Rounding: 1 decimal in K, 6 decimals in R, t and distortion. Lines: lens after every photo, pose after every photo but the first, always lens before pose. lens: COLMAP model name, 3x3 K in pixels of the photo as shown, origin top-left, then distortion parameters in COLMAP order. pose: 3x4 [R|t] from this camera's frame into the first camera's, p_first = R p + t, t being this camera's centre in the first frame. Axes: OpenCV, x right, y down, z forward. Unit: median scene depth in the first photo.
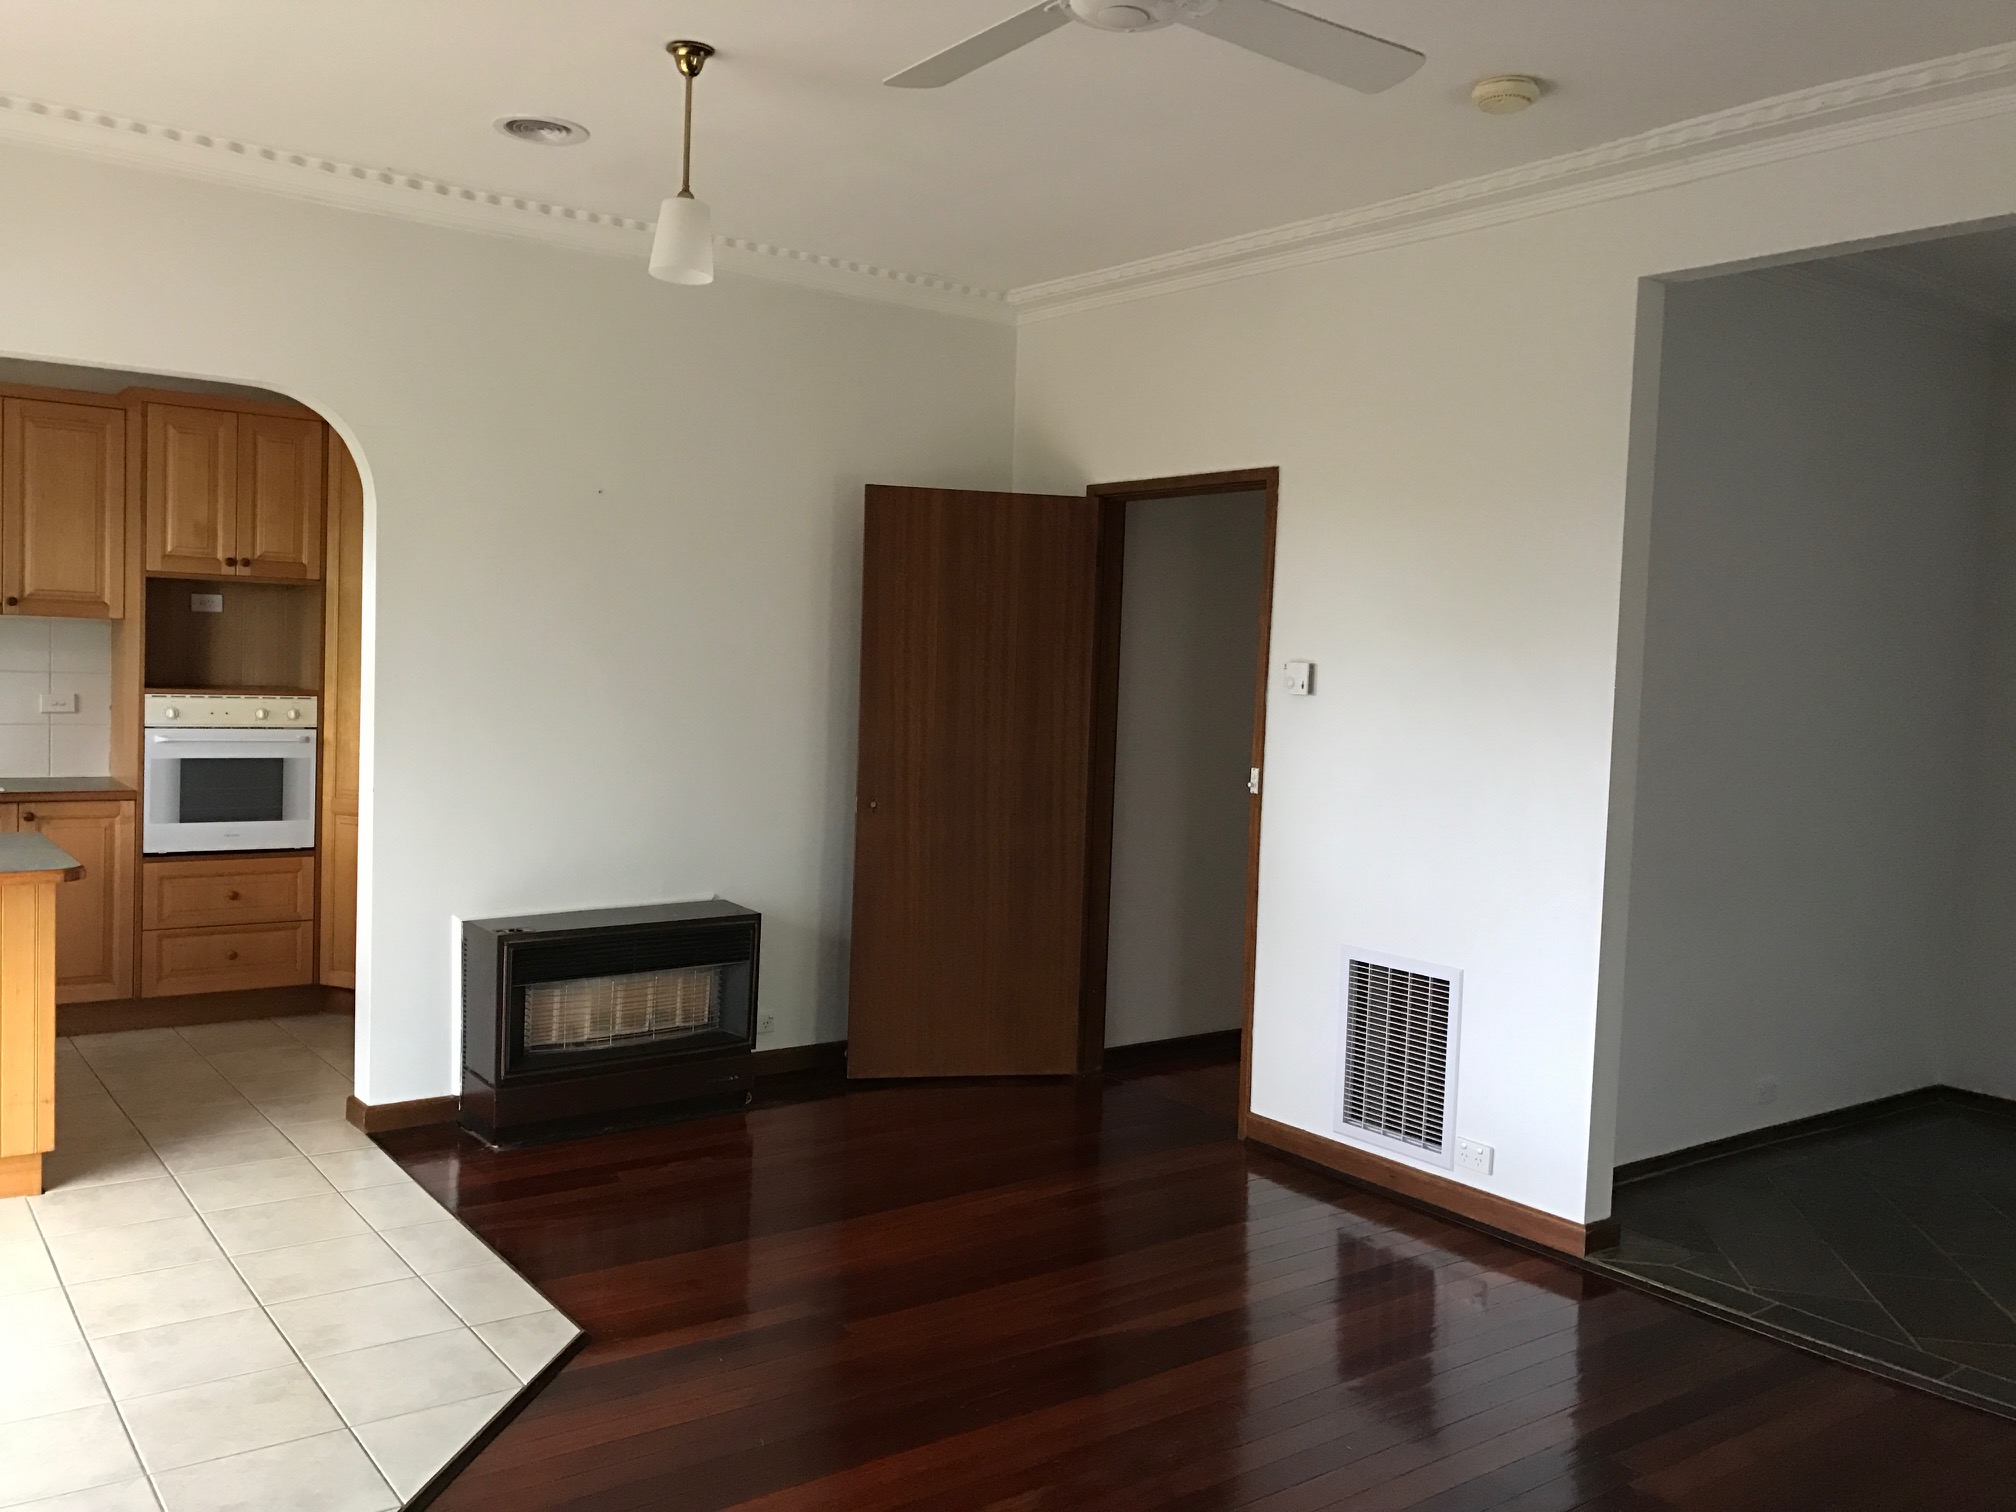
lens RADIAL K [[1636.2, 0, 982.5], [0, 1636.2, 744.9], [0, 0, 1]] dist [0.007499, -0.015052]
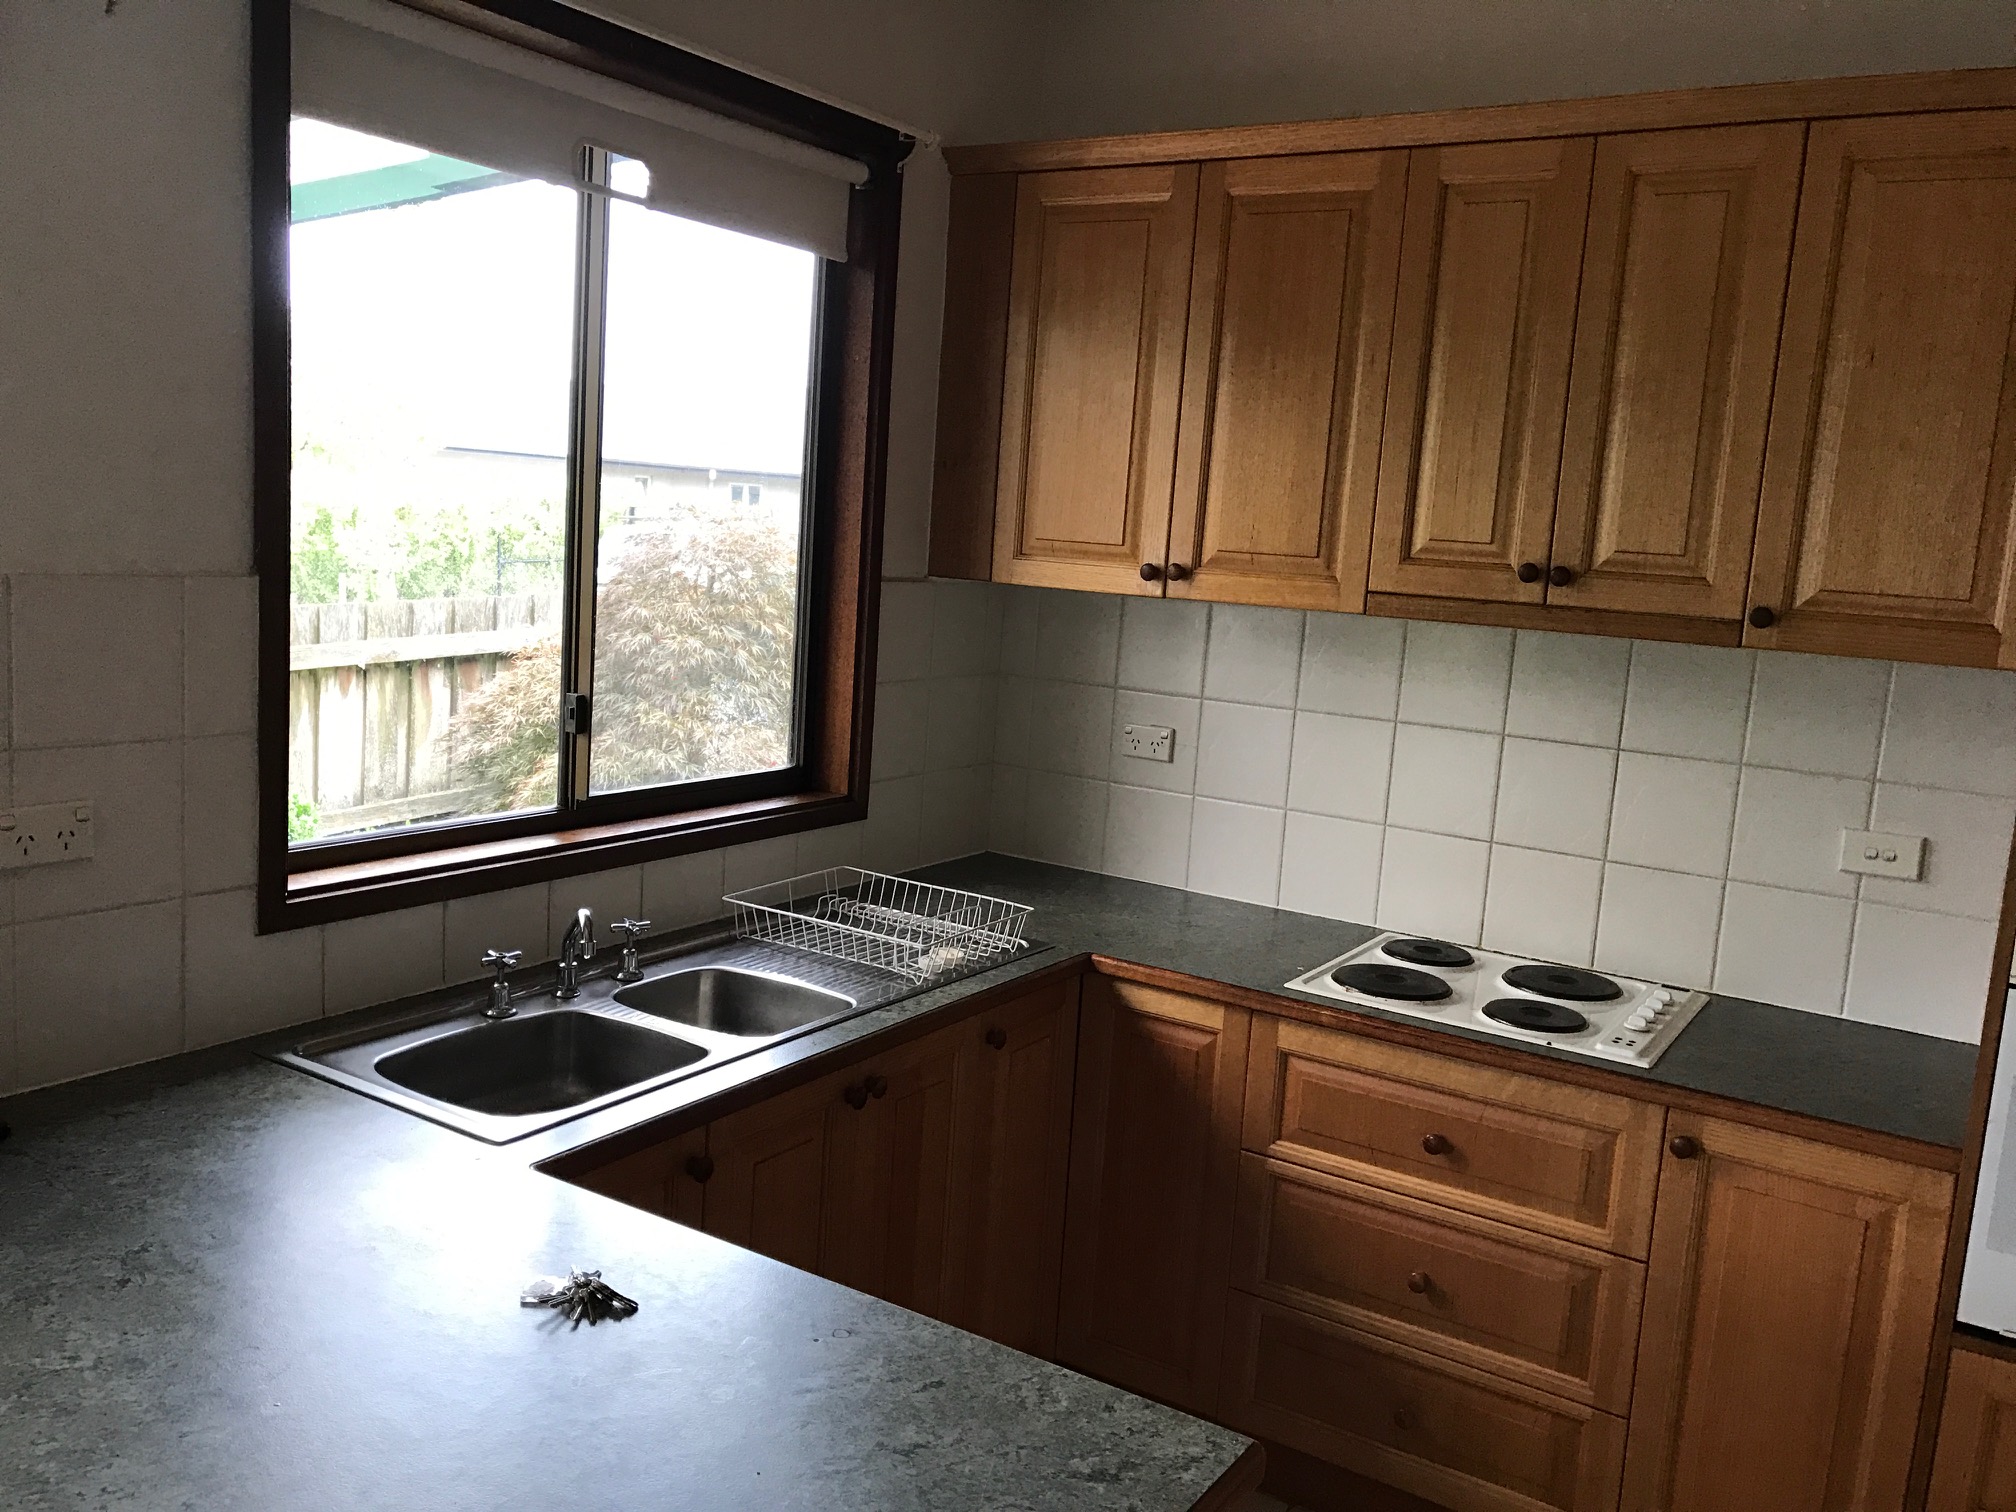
lens RADIAL K [[1636.2, 0, 982.5], [0, 1636.2, 744.9], [0, 0, 1]] dist [0.007499, -0.015052]
pose [[0.346269, 0.117175, -0.930789, -0.261435], [-0.105396, 0.990747, 0.085514, -0.068718], [0.932196, 0.068491, 0.355414, 0.654277]]
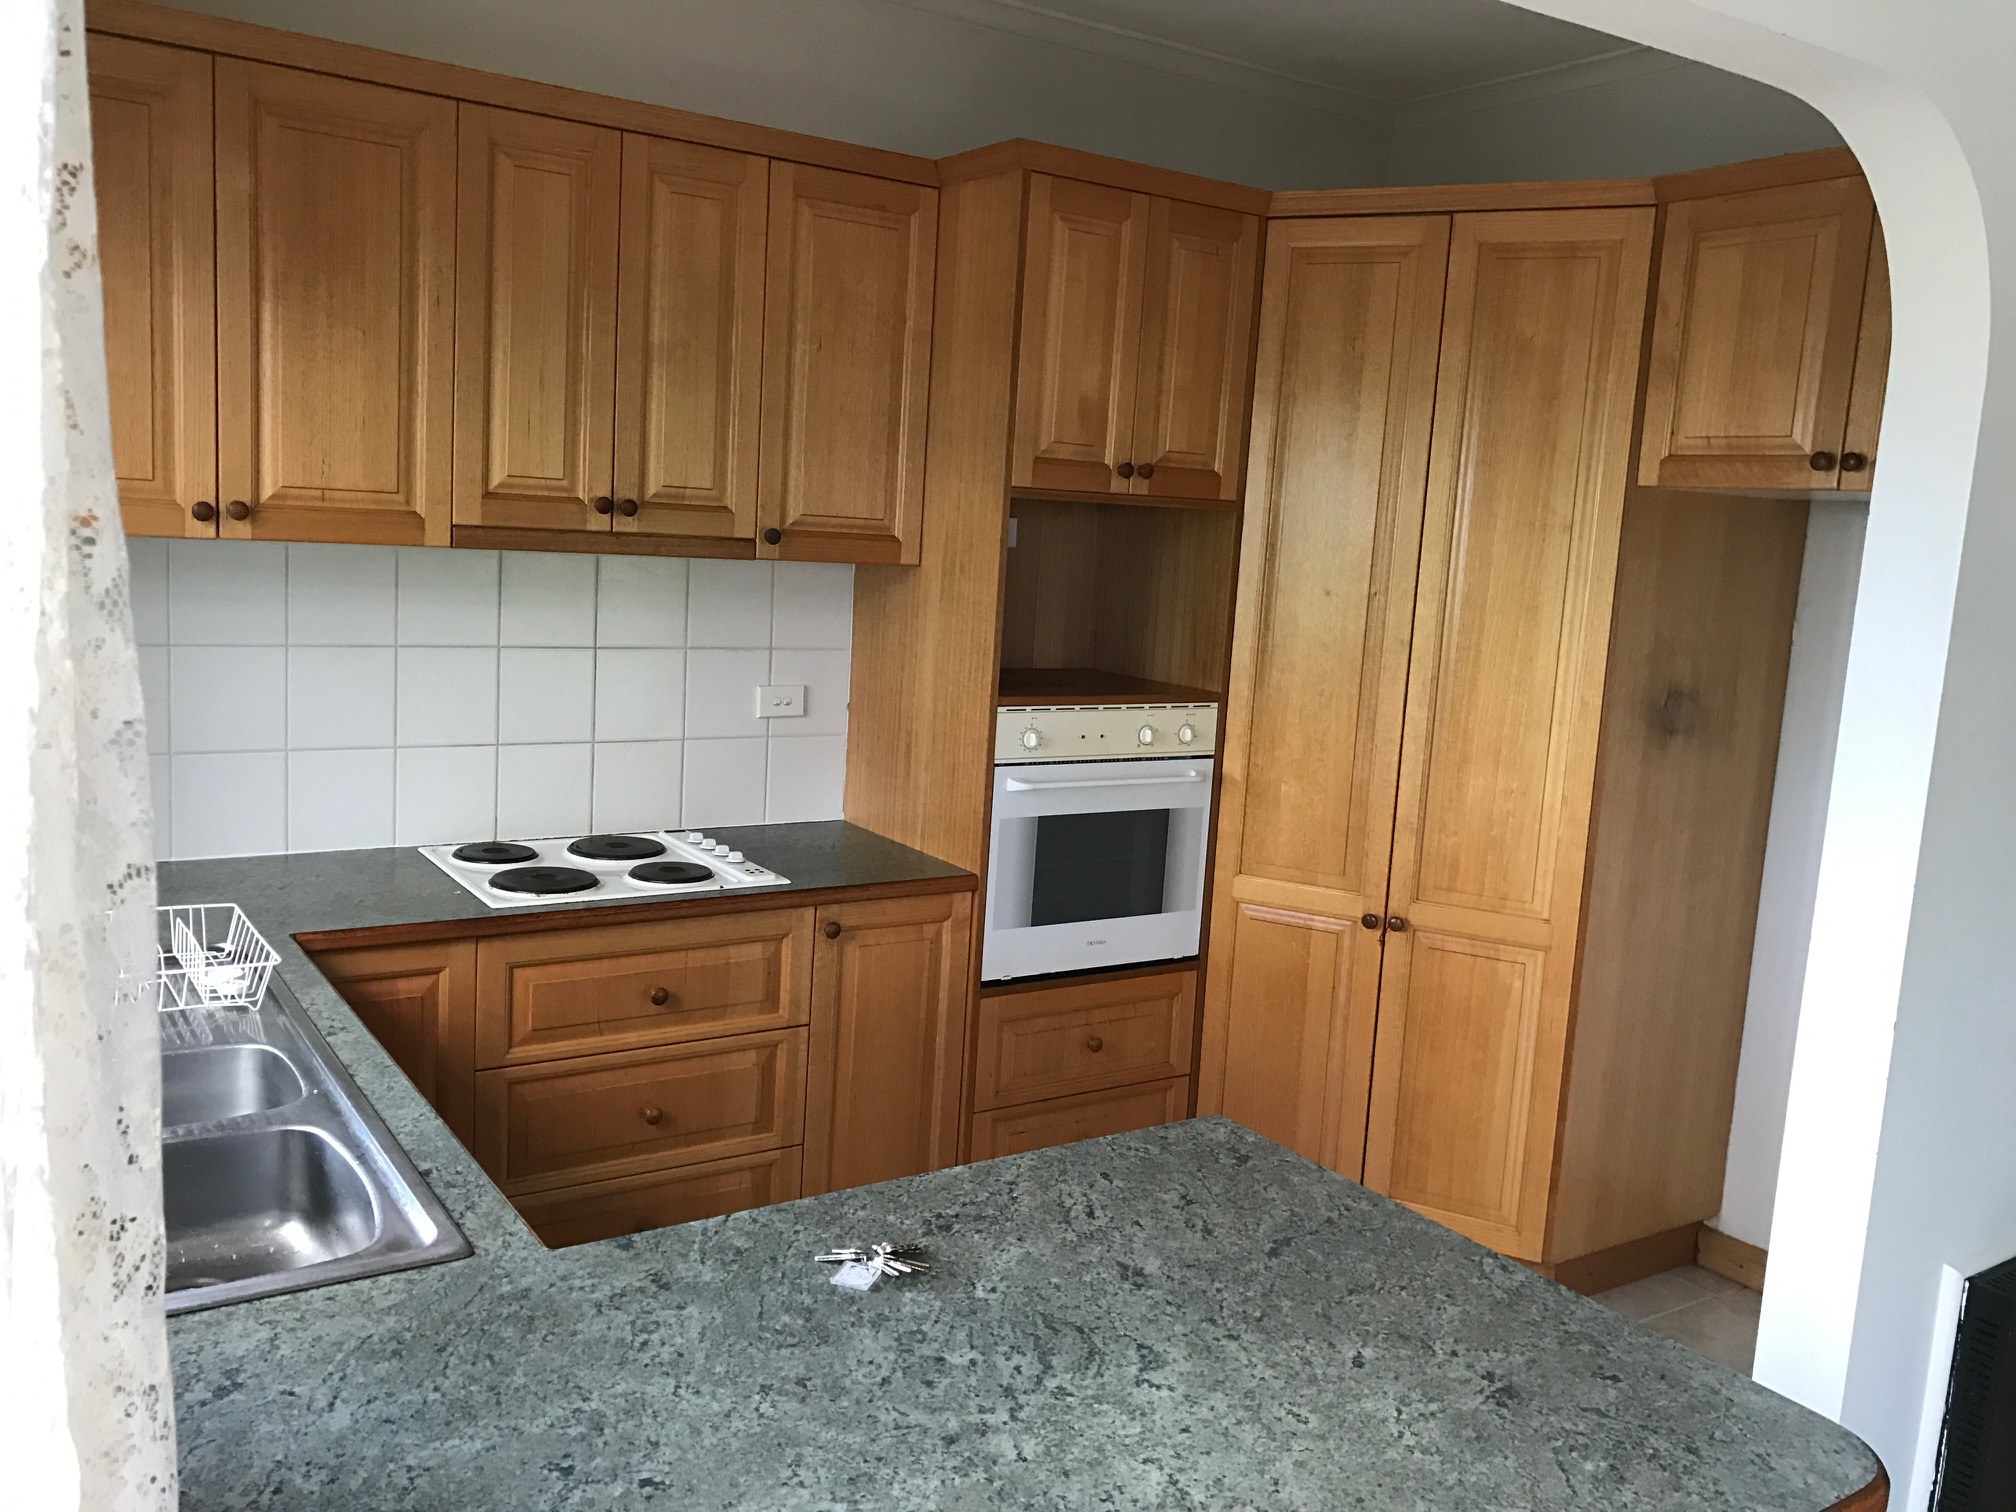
lens RADIAL K [[1636.2, 0, 982.5], [0, 1636.2, 744.9], [0, 0, 1]] dist [0.007499, -0.015052]
pose [[0.998205, 0.032702, -0.050182, -0.482531], [-0.028437, 0.996105, 0.083458, -0.063866], [0.052716, -0.081881, 0.995247, 0.433287]]
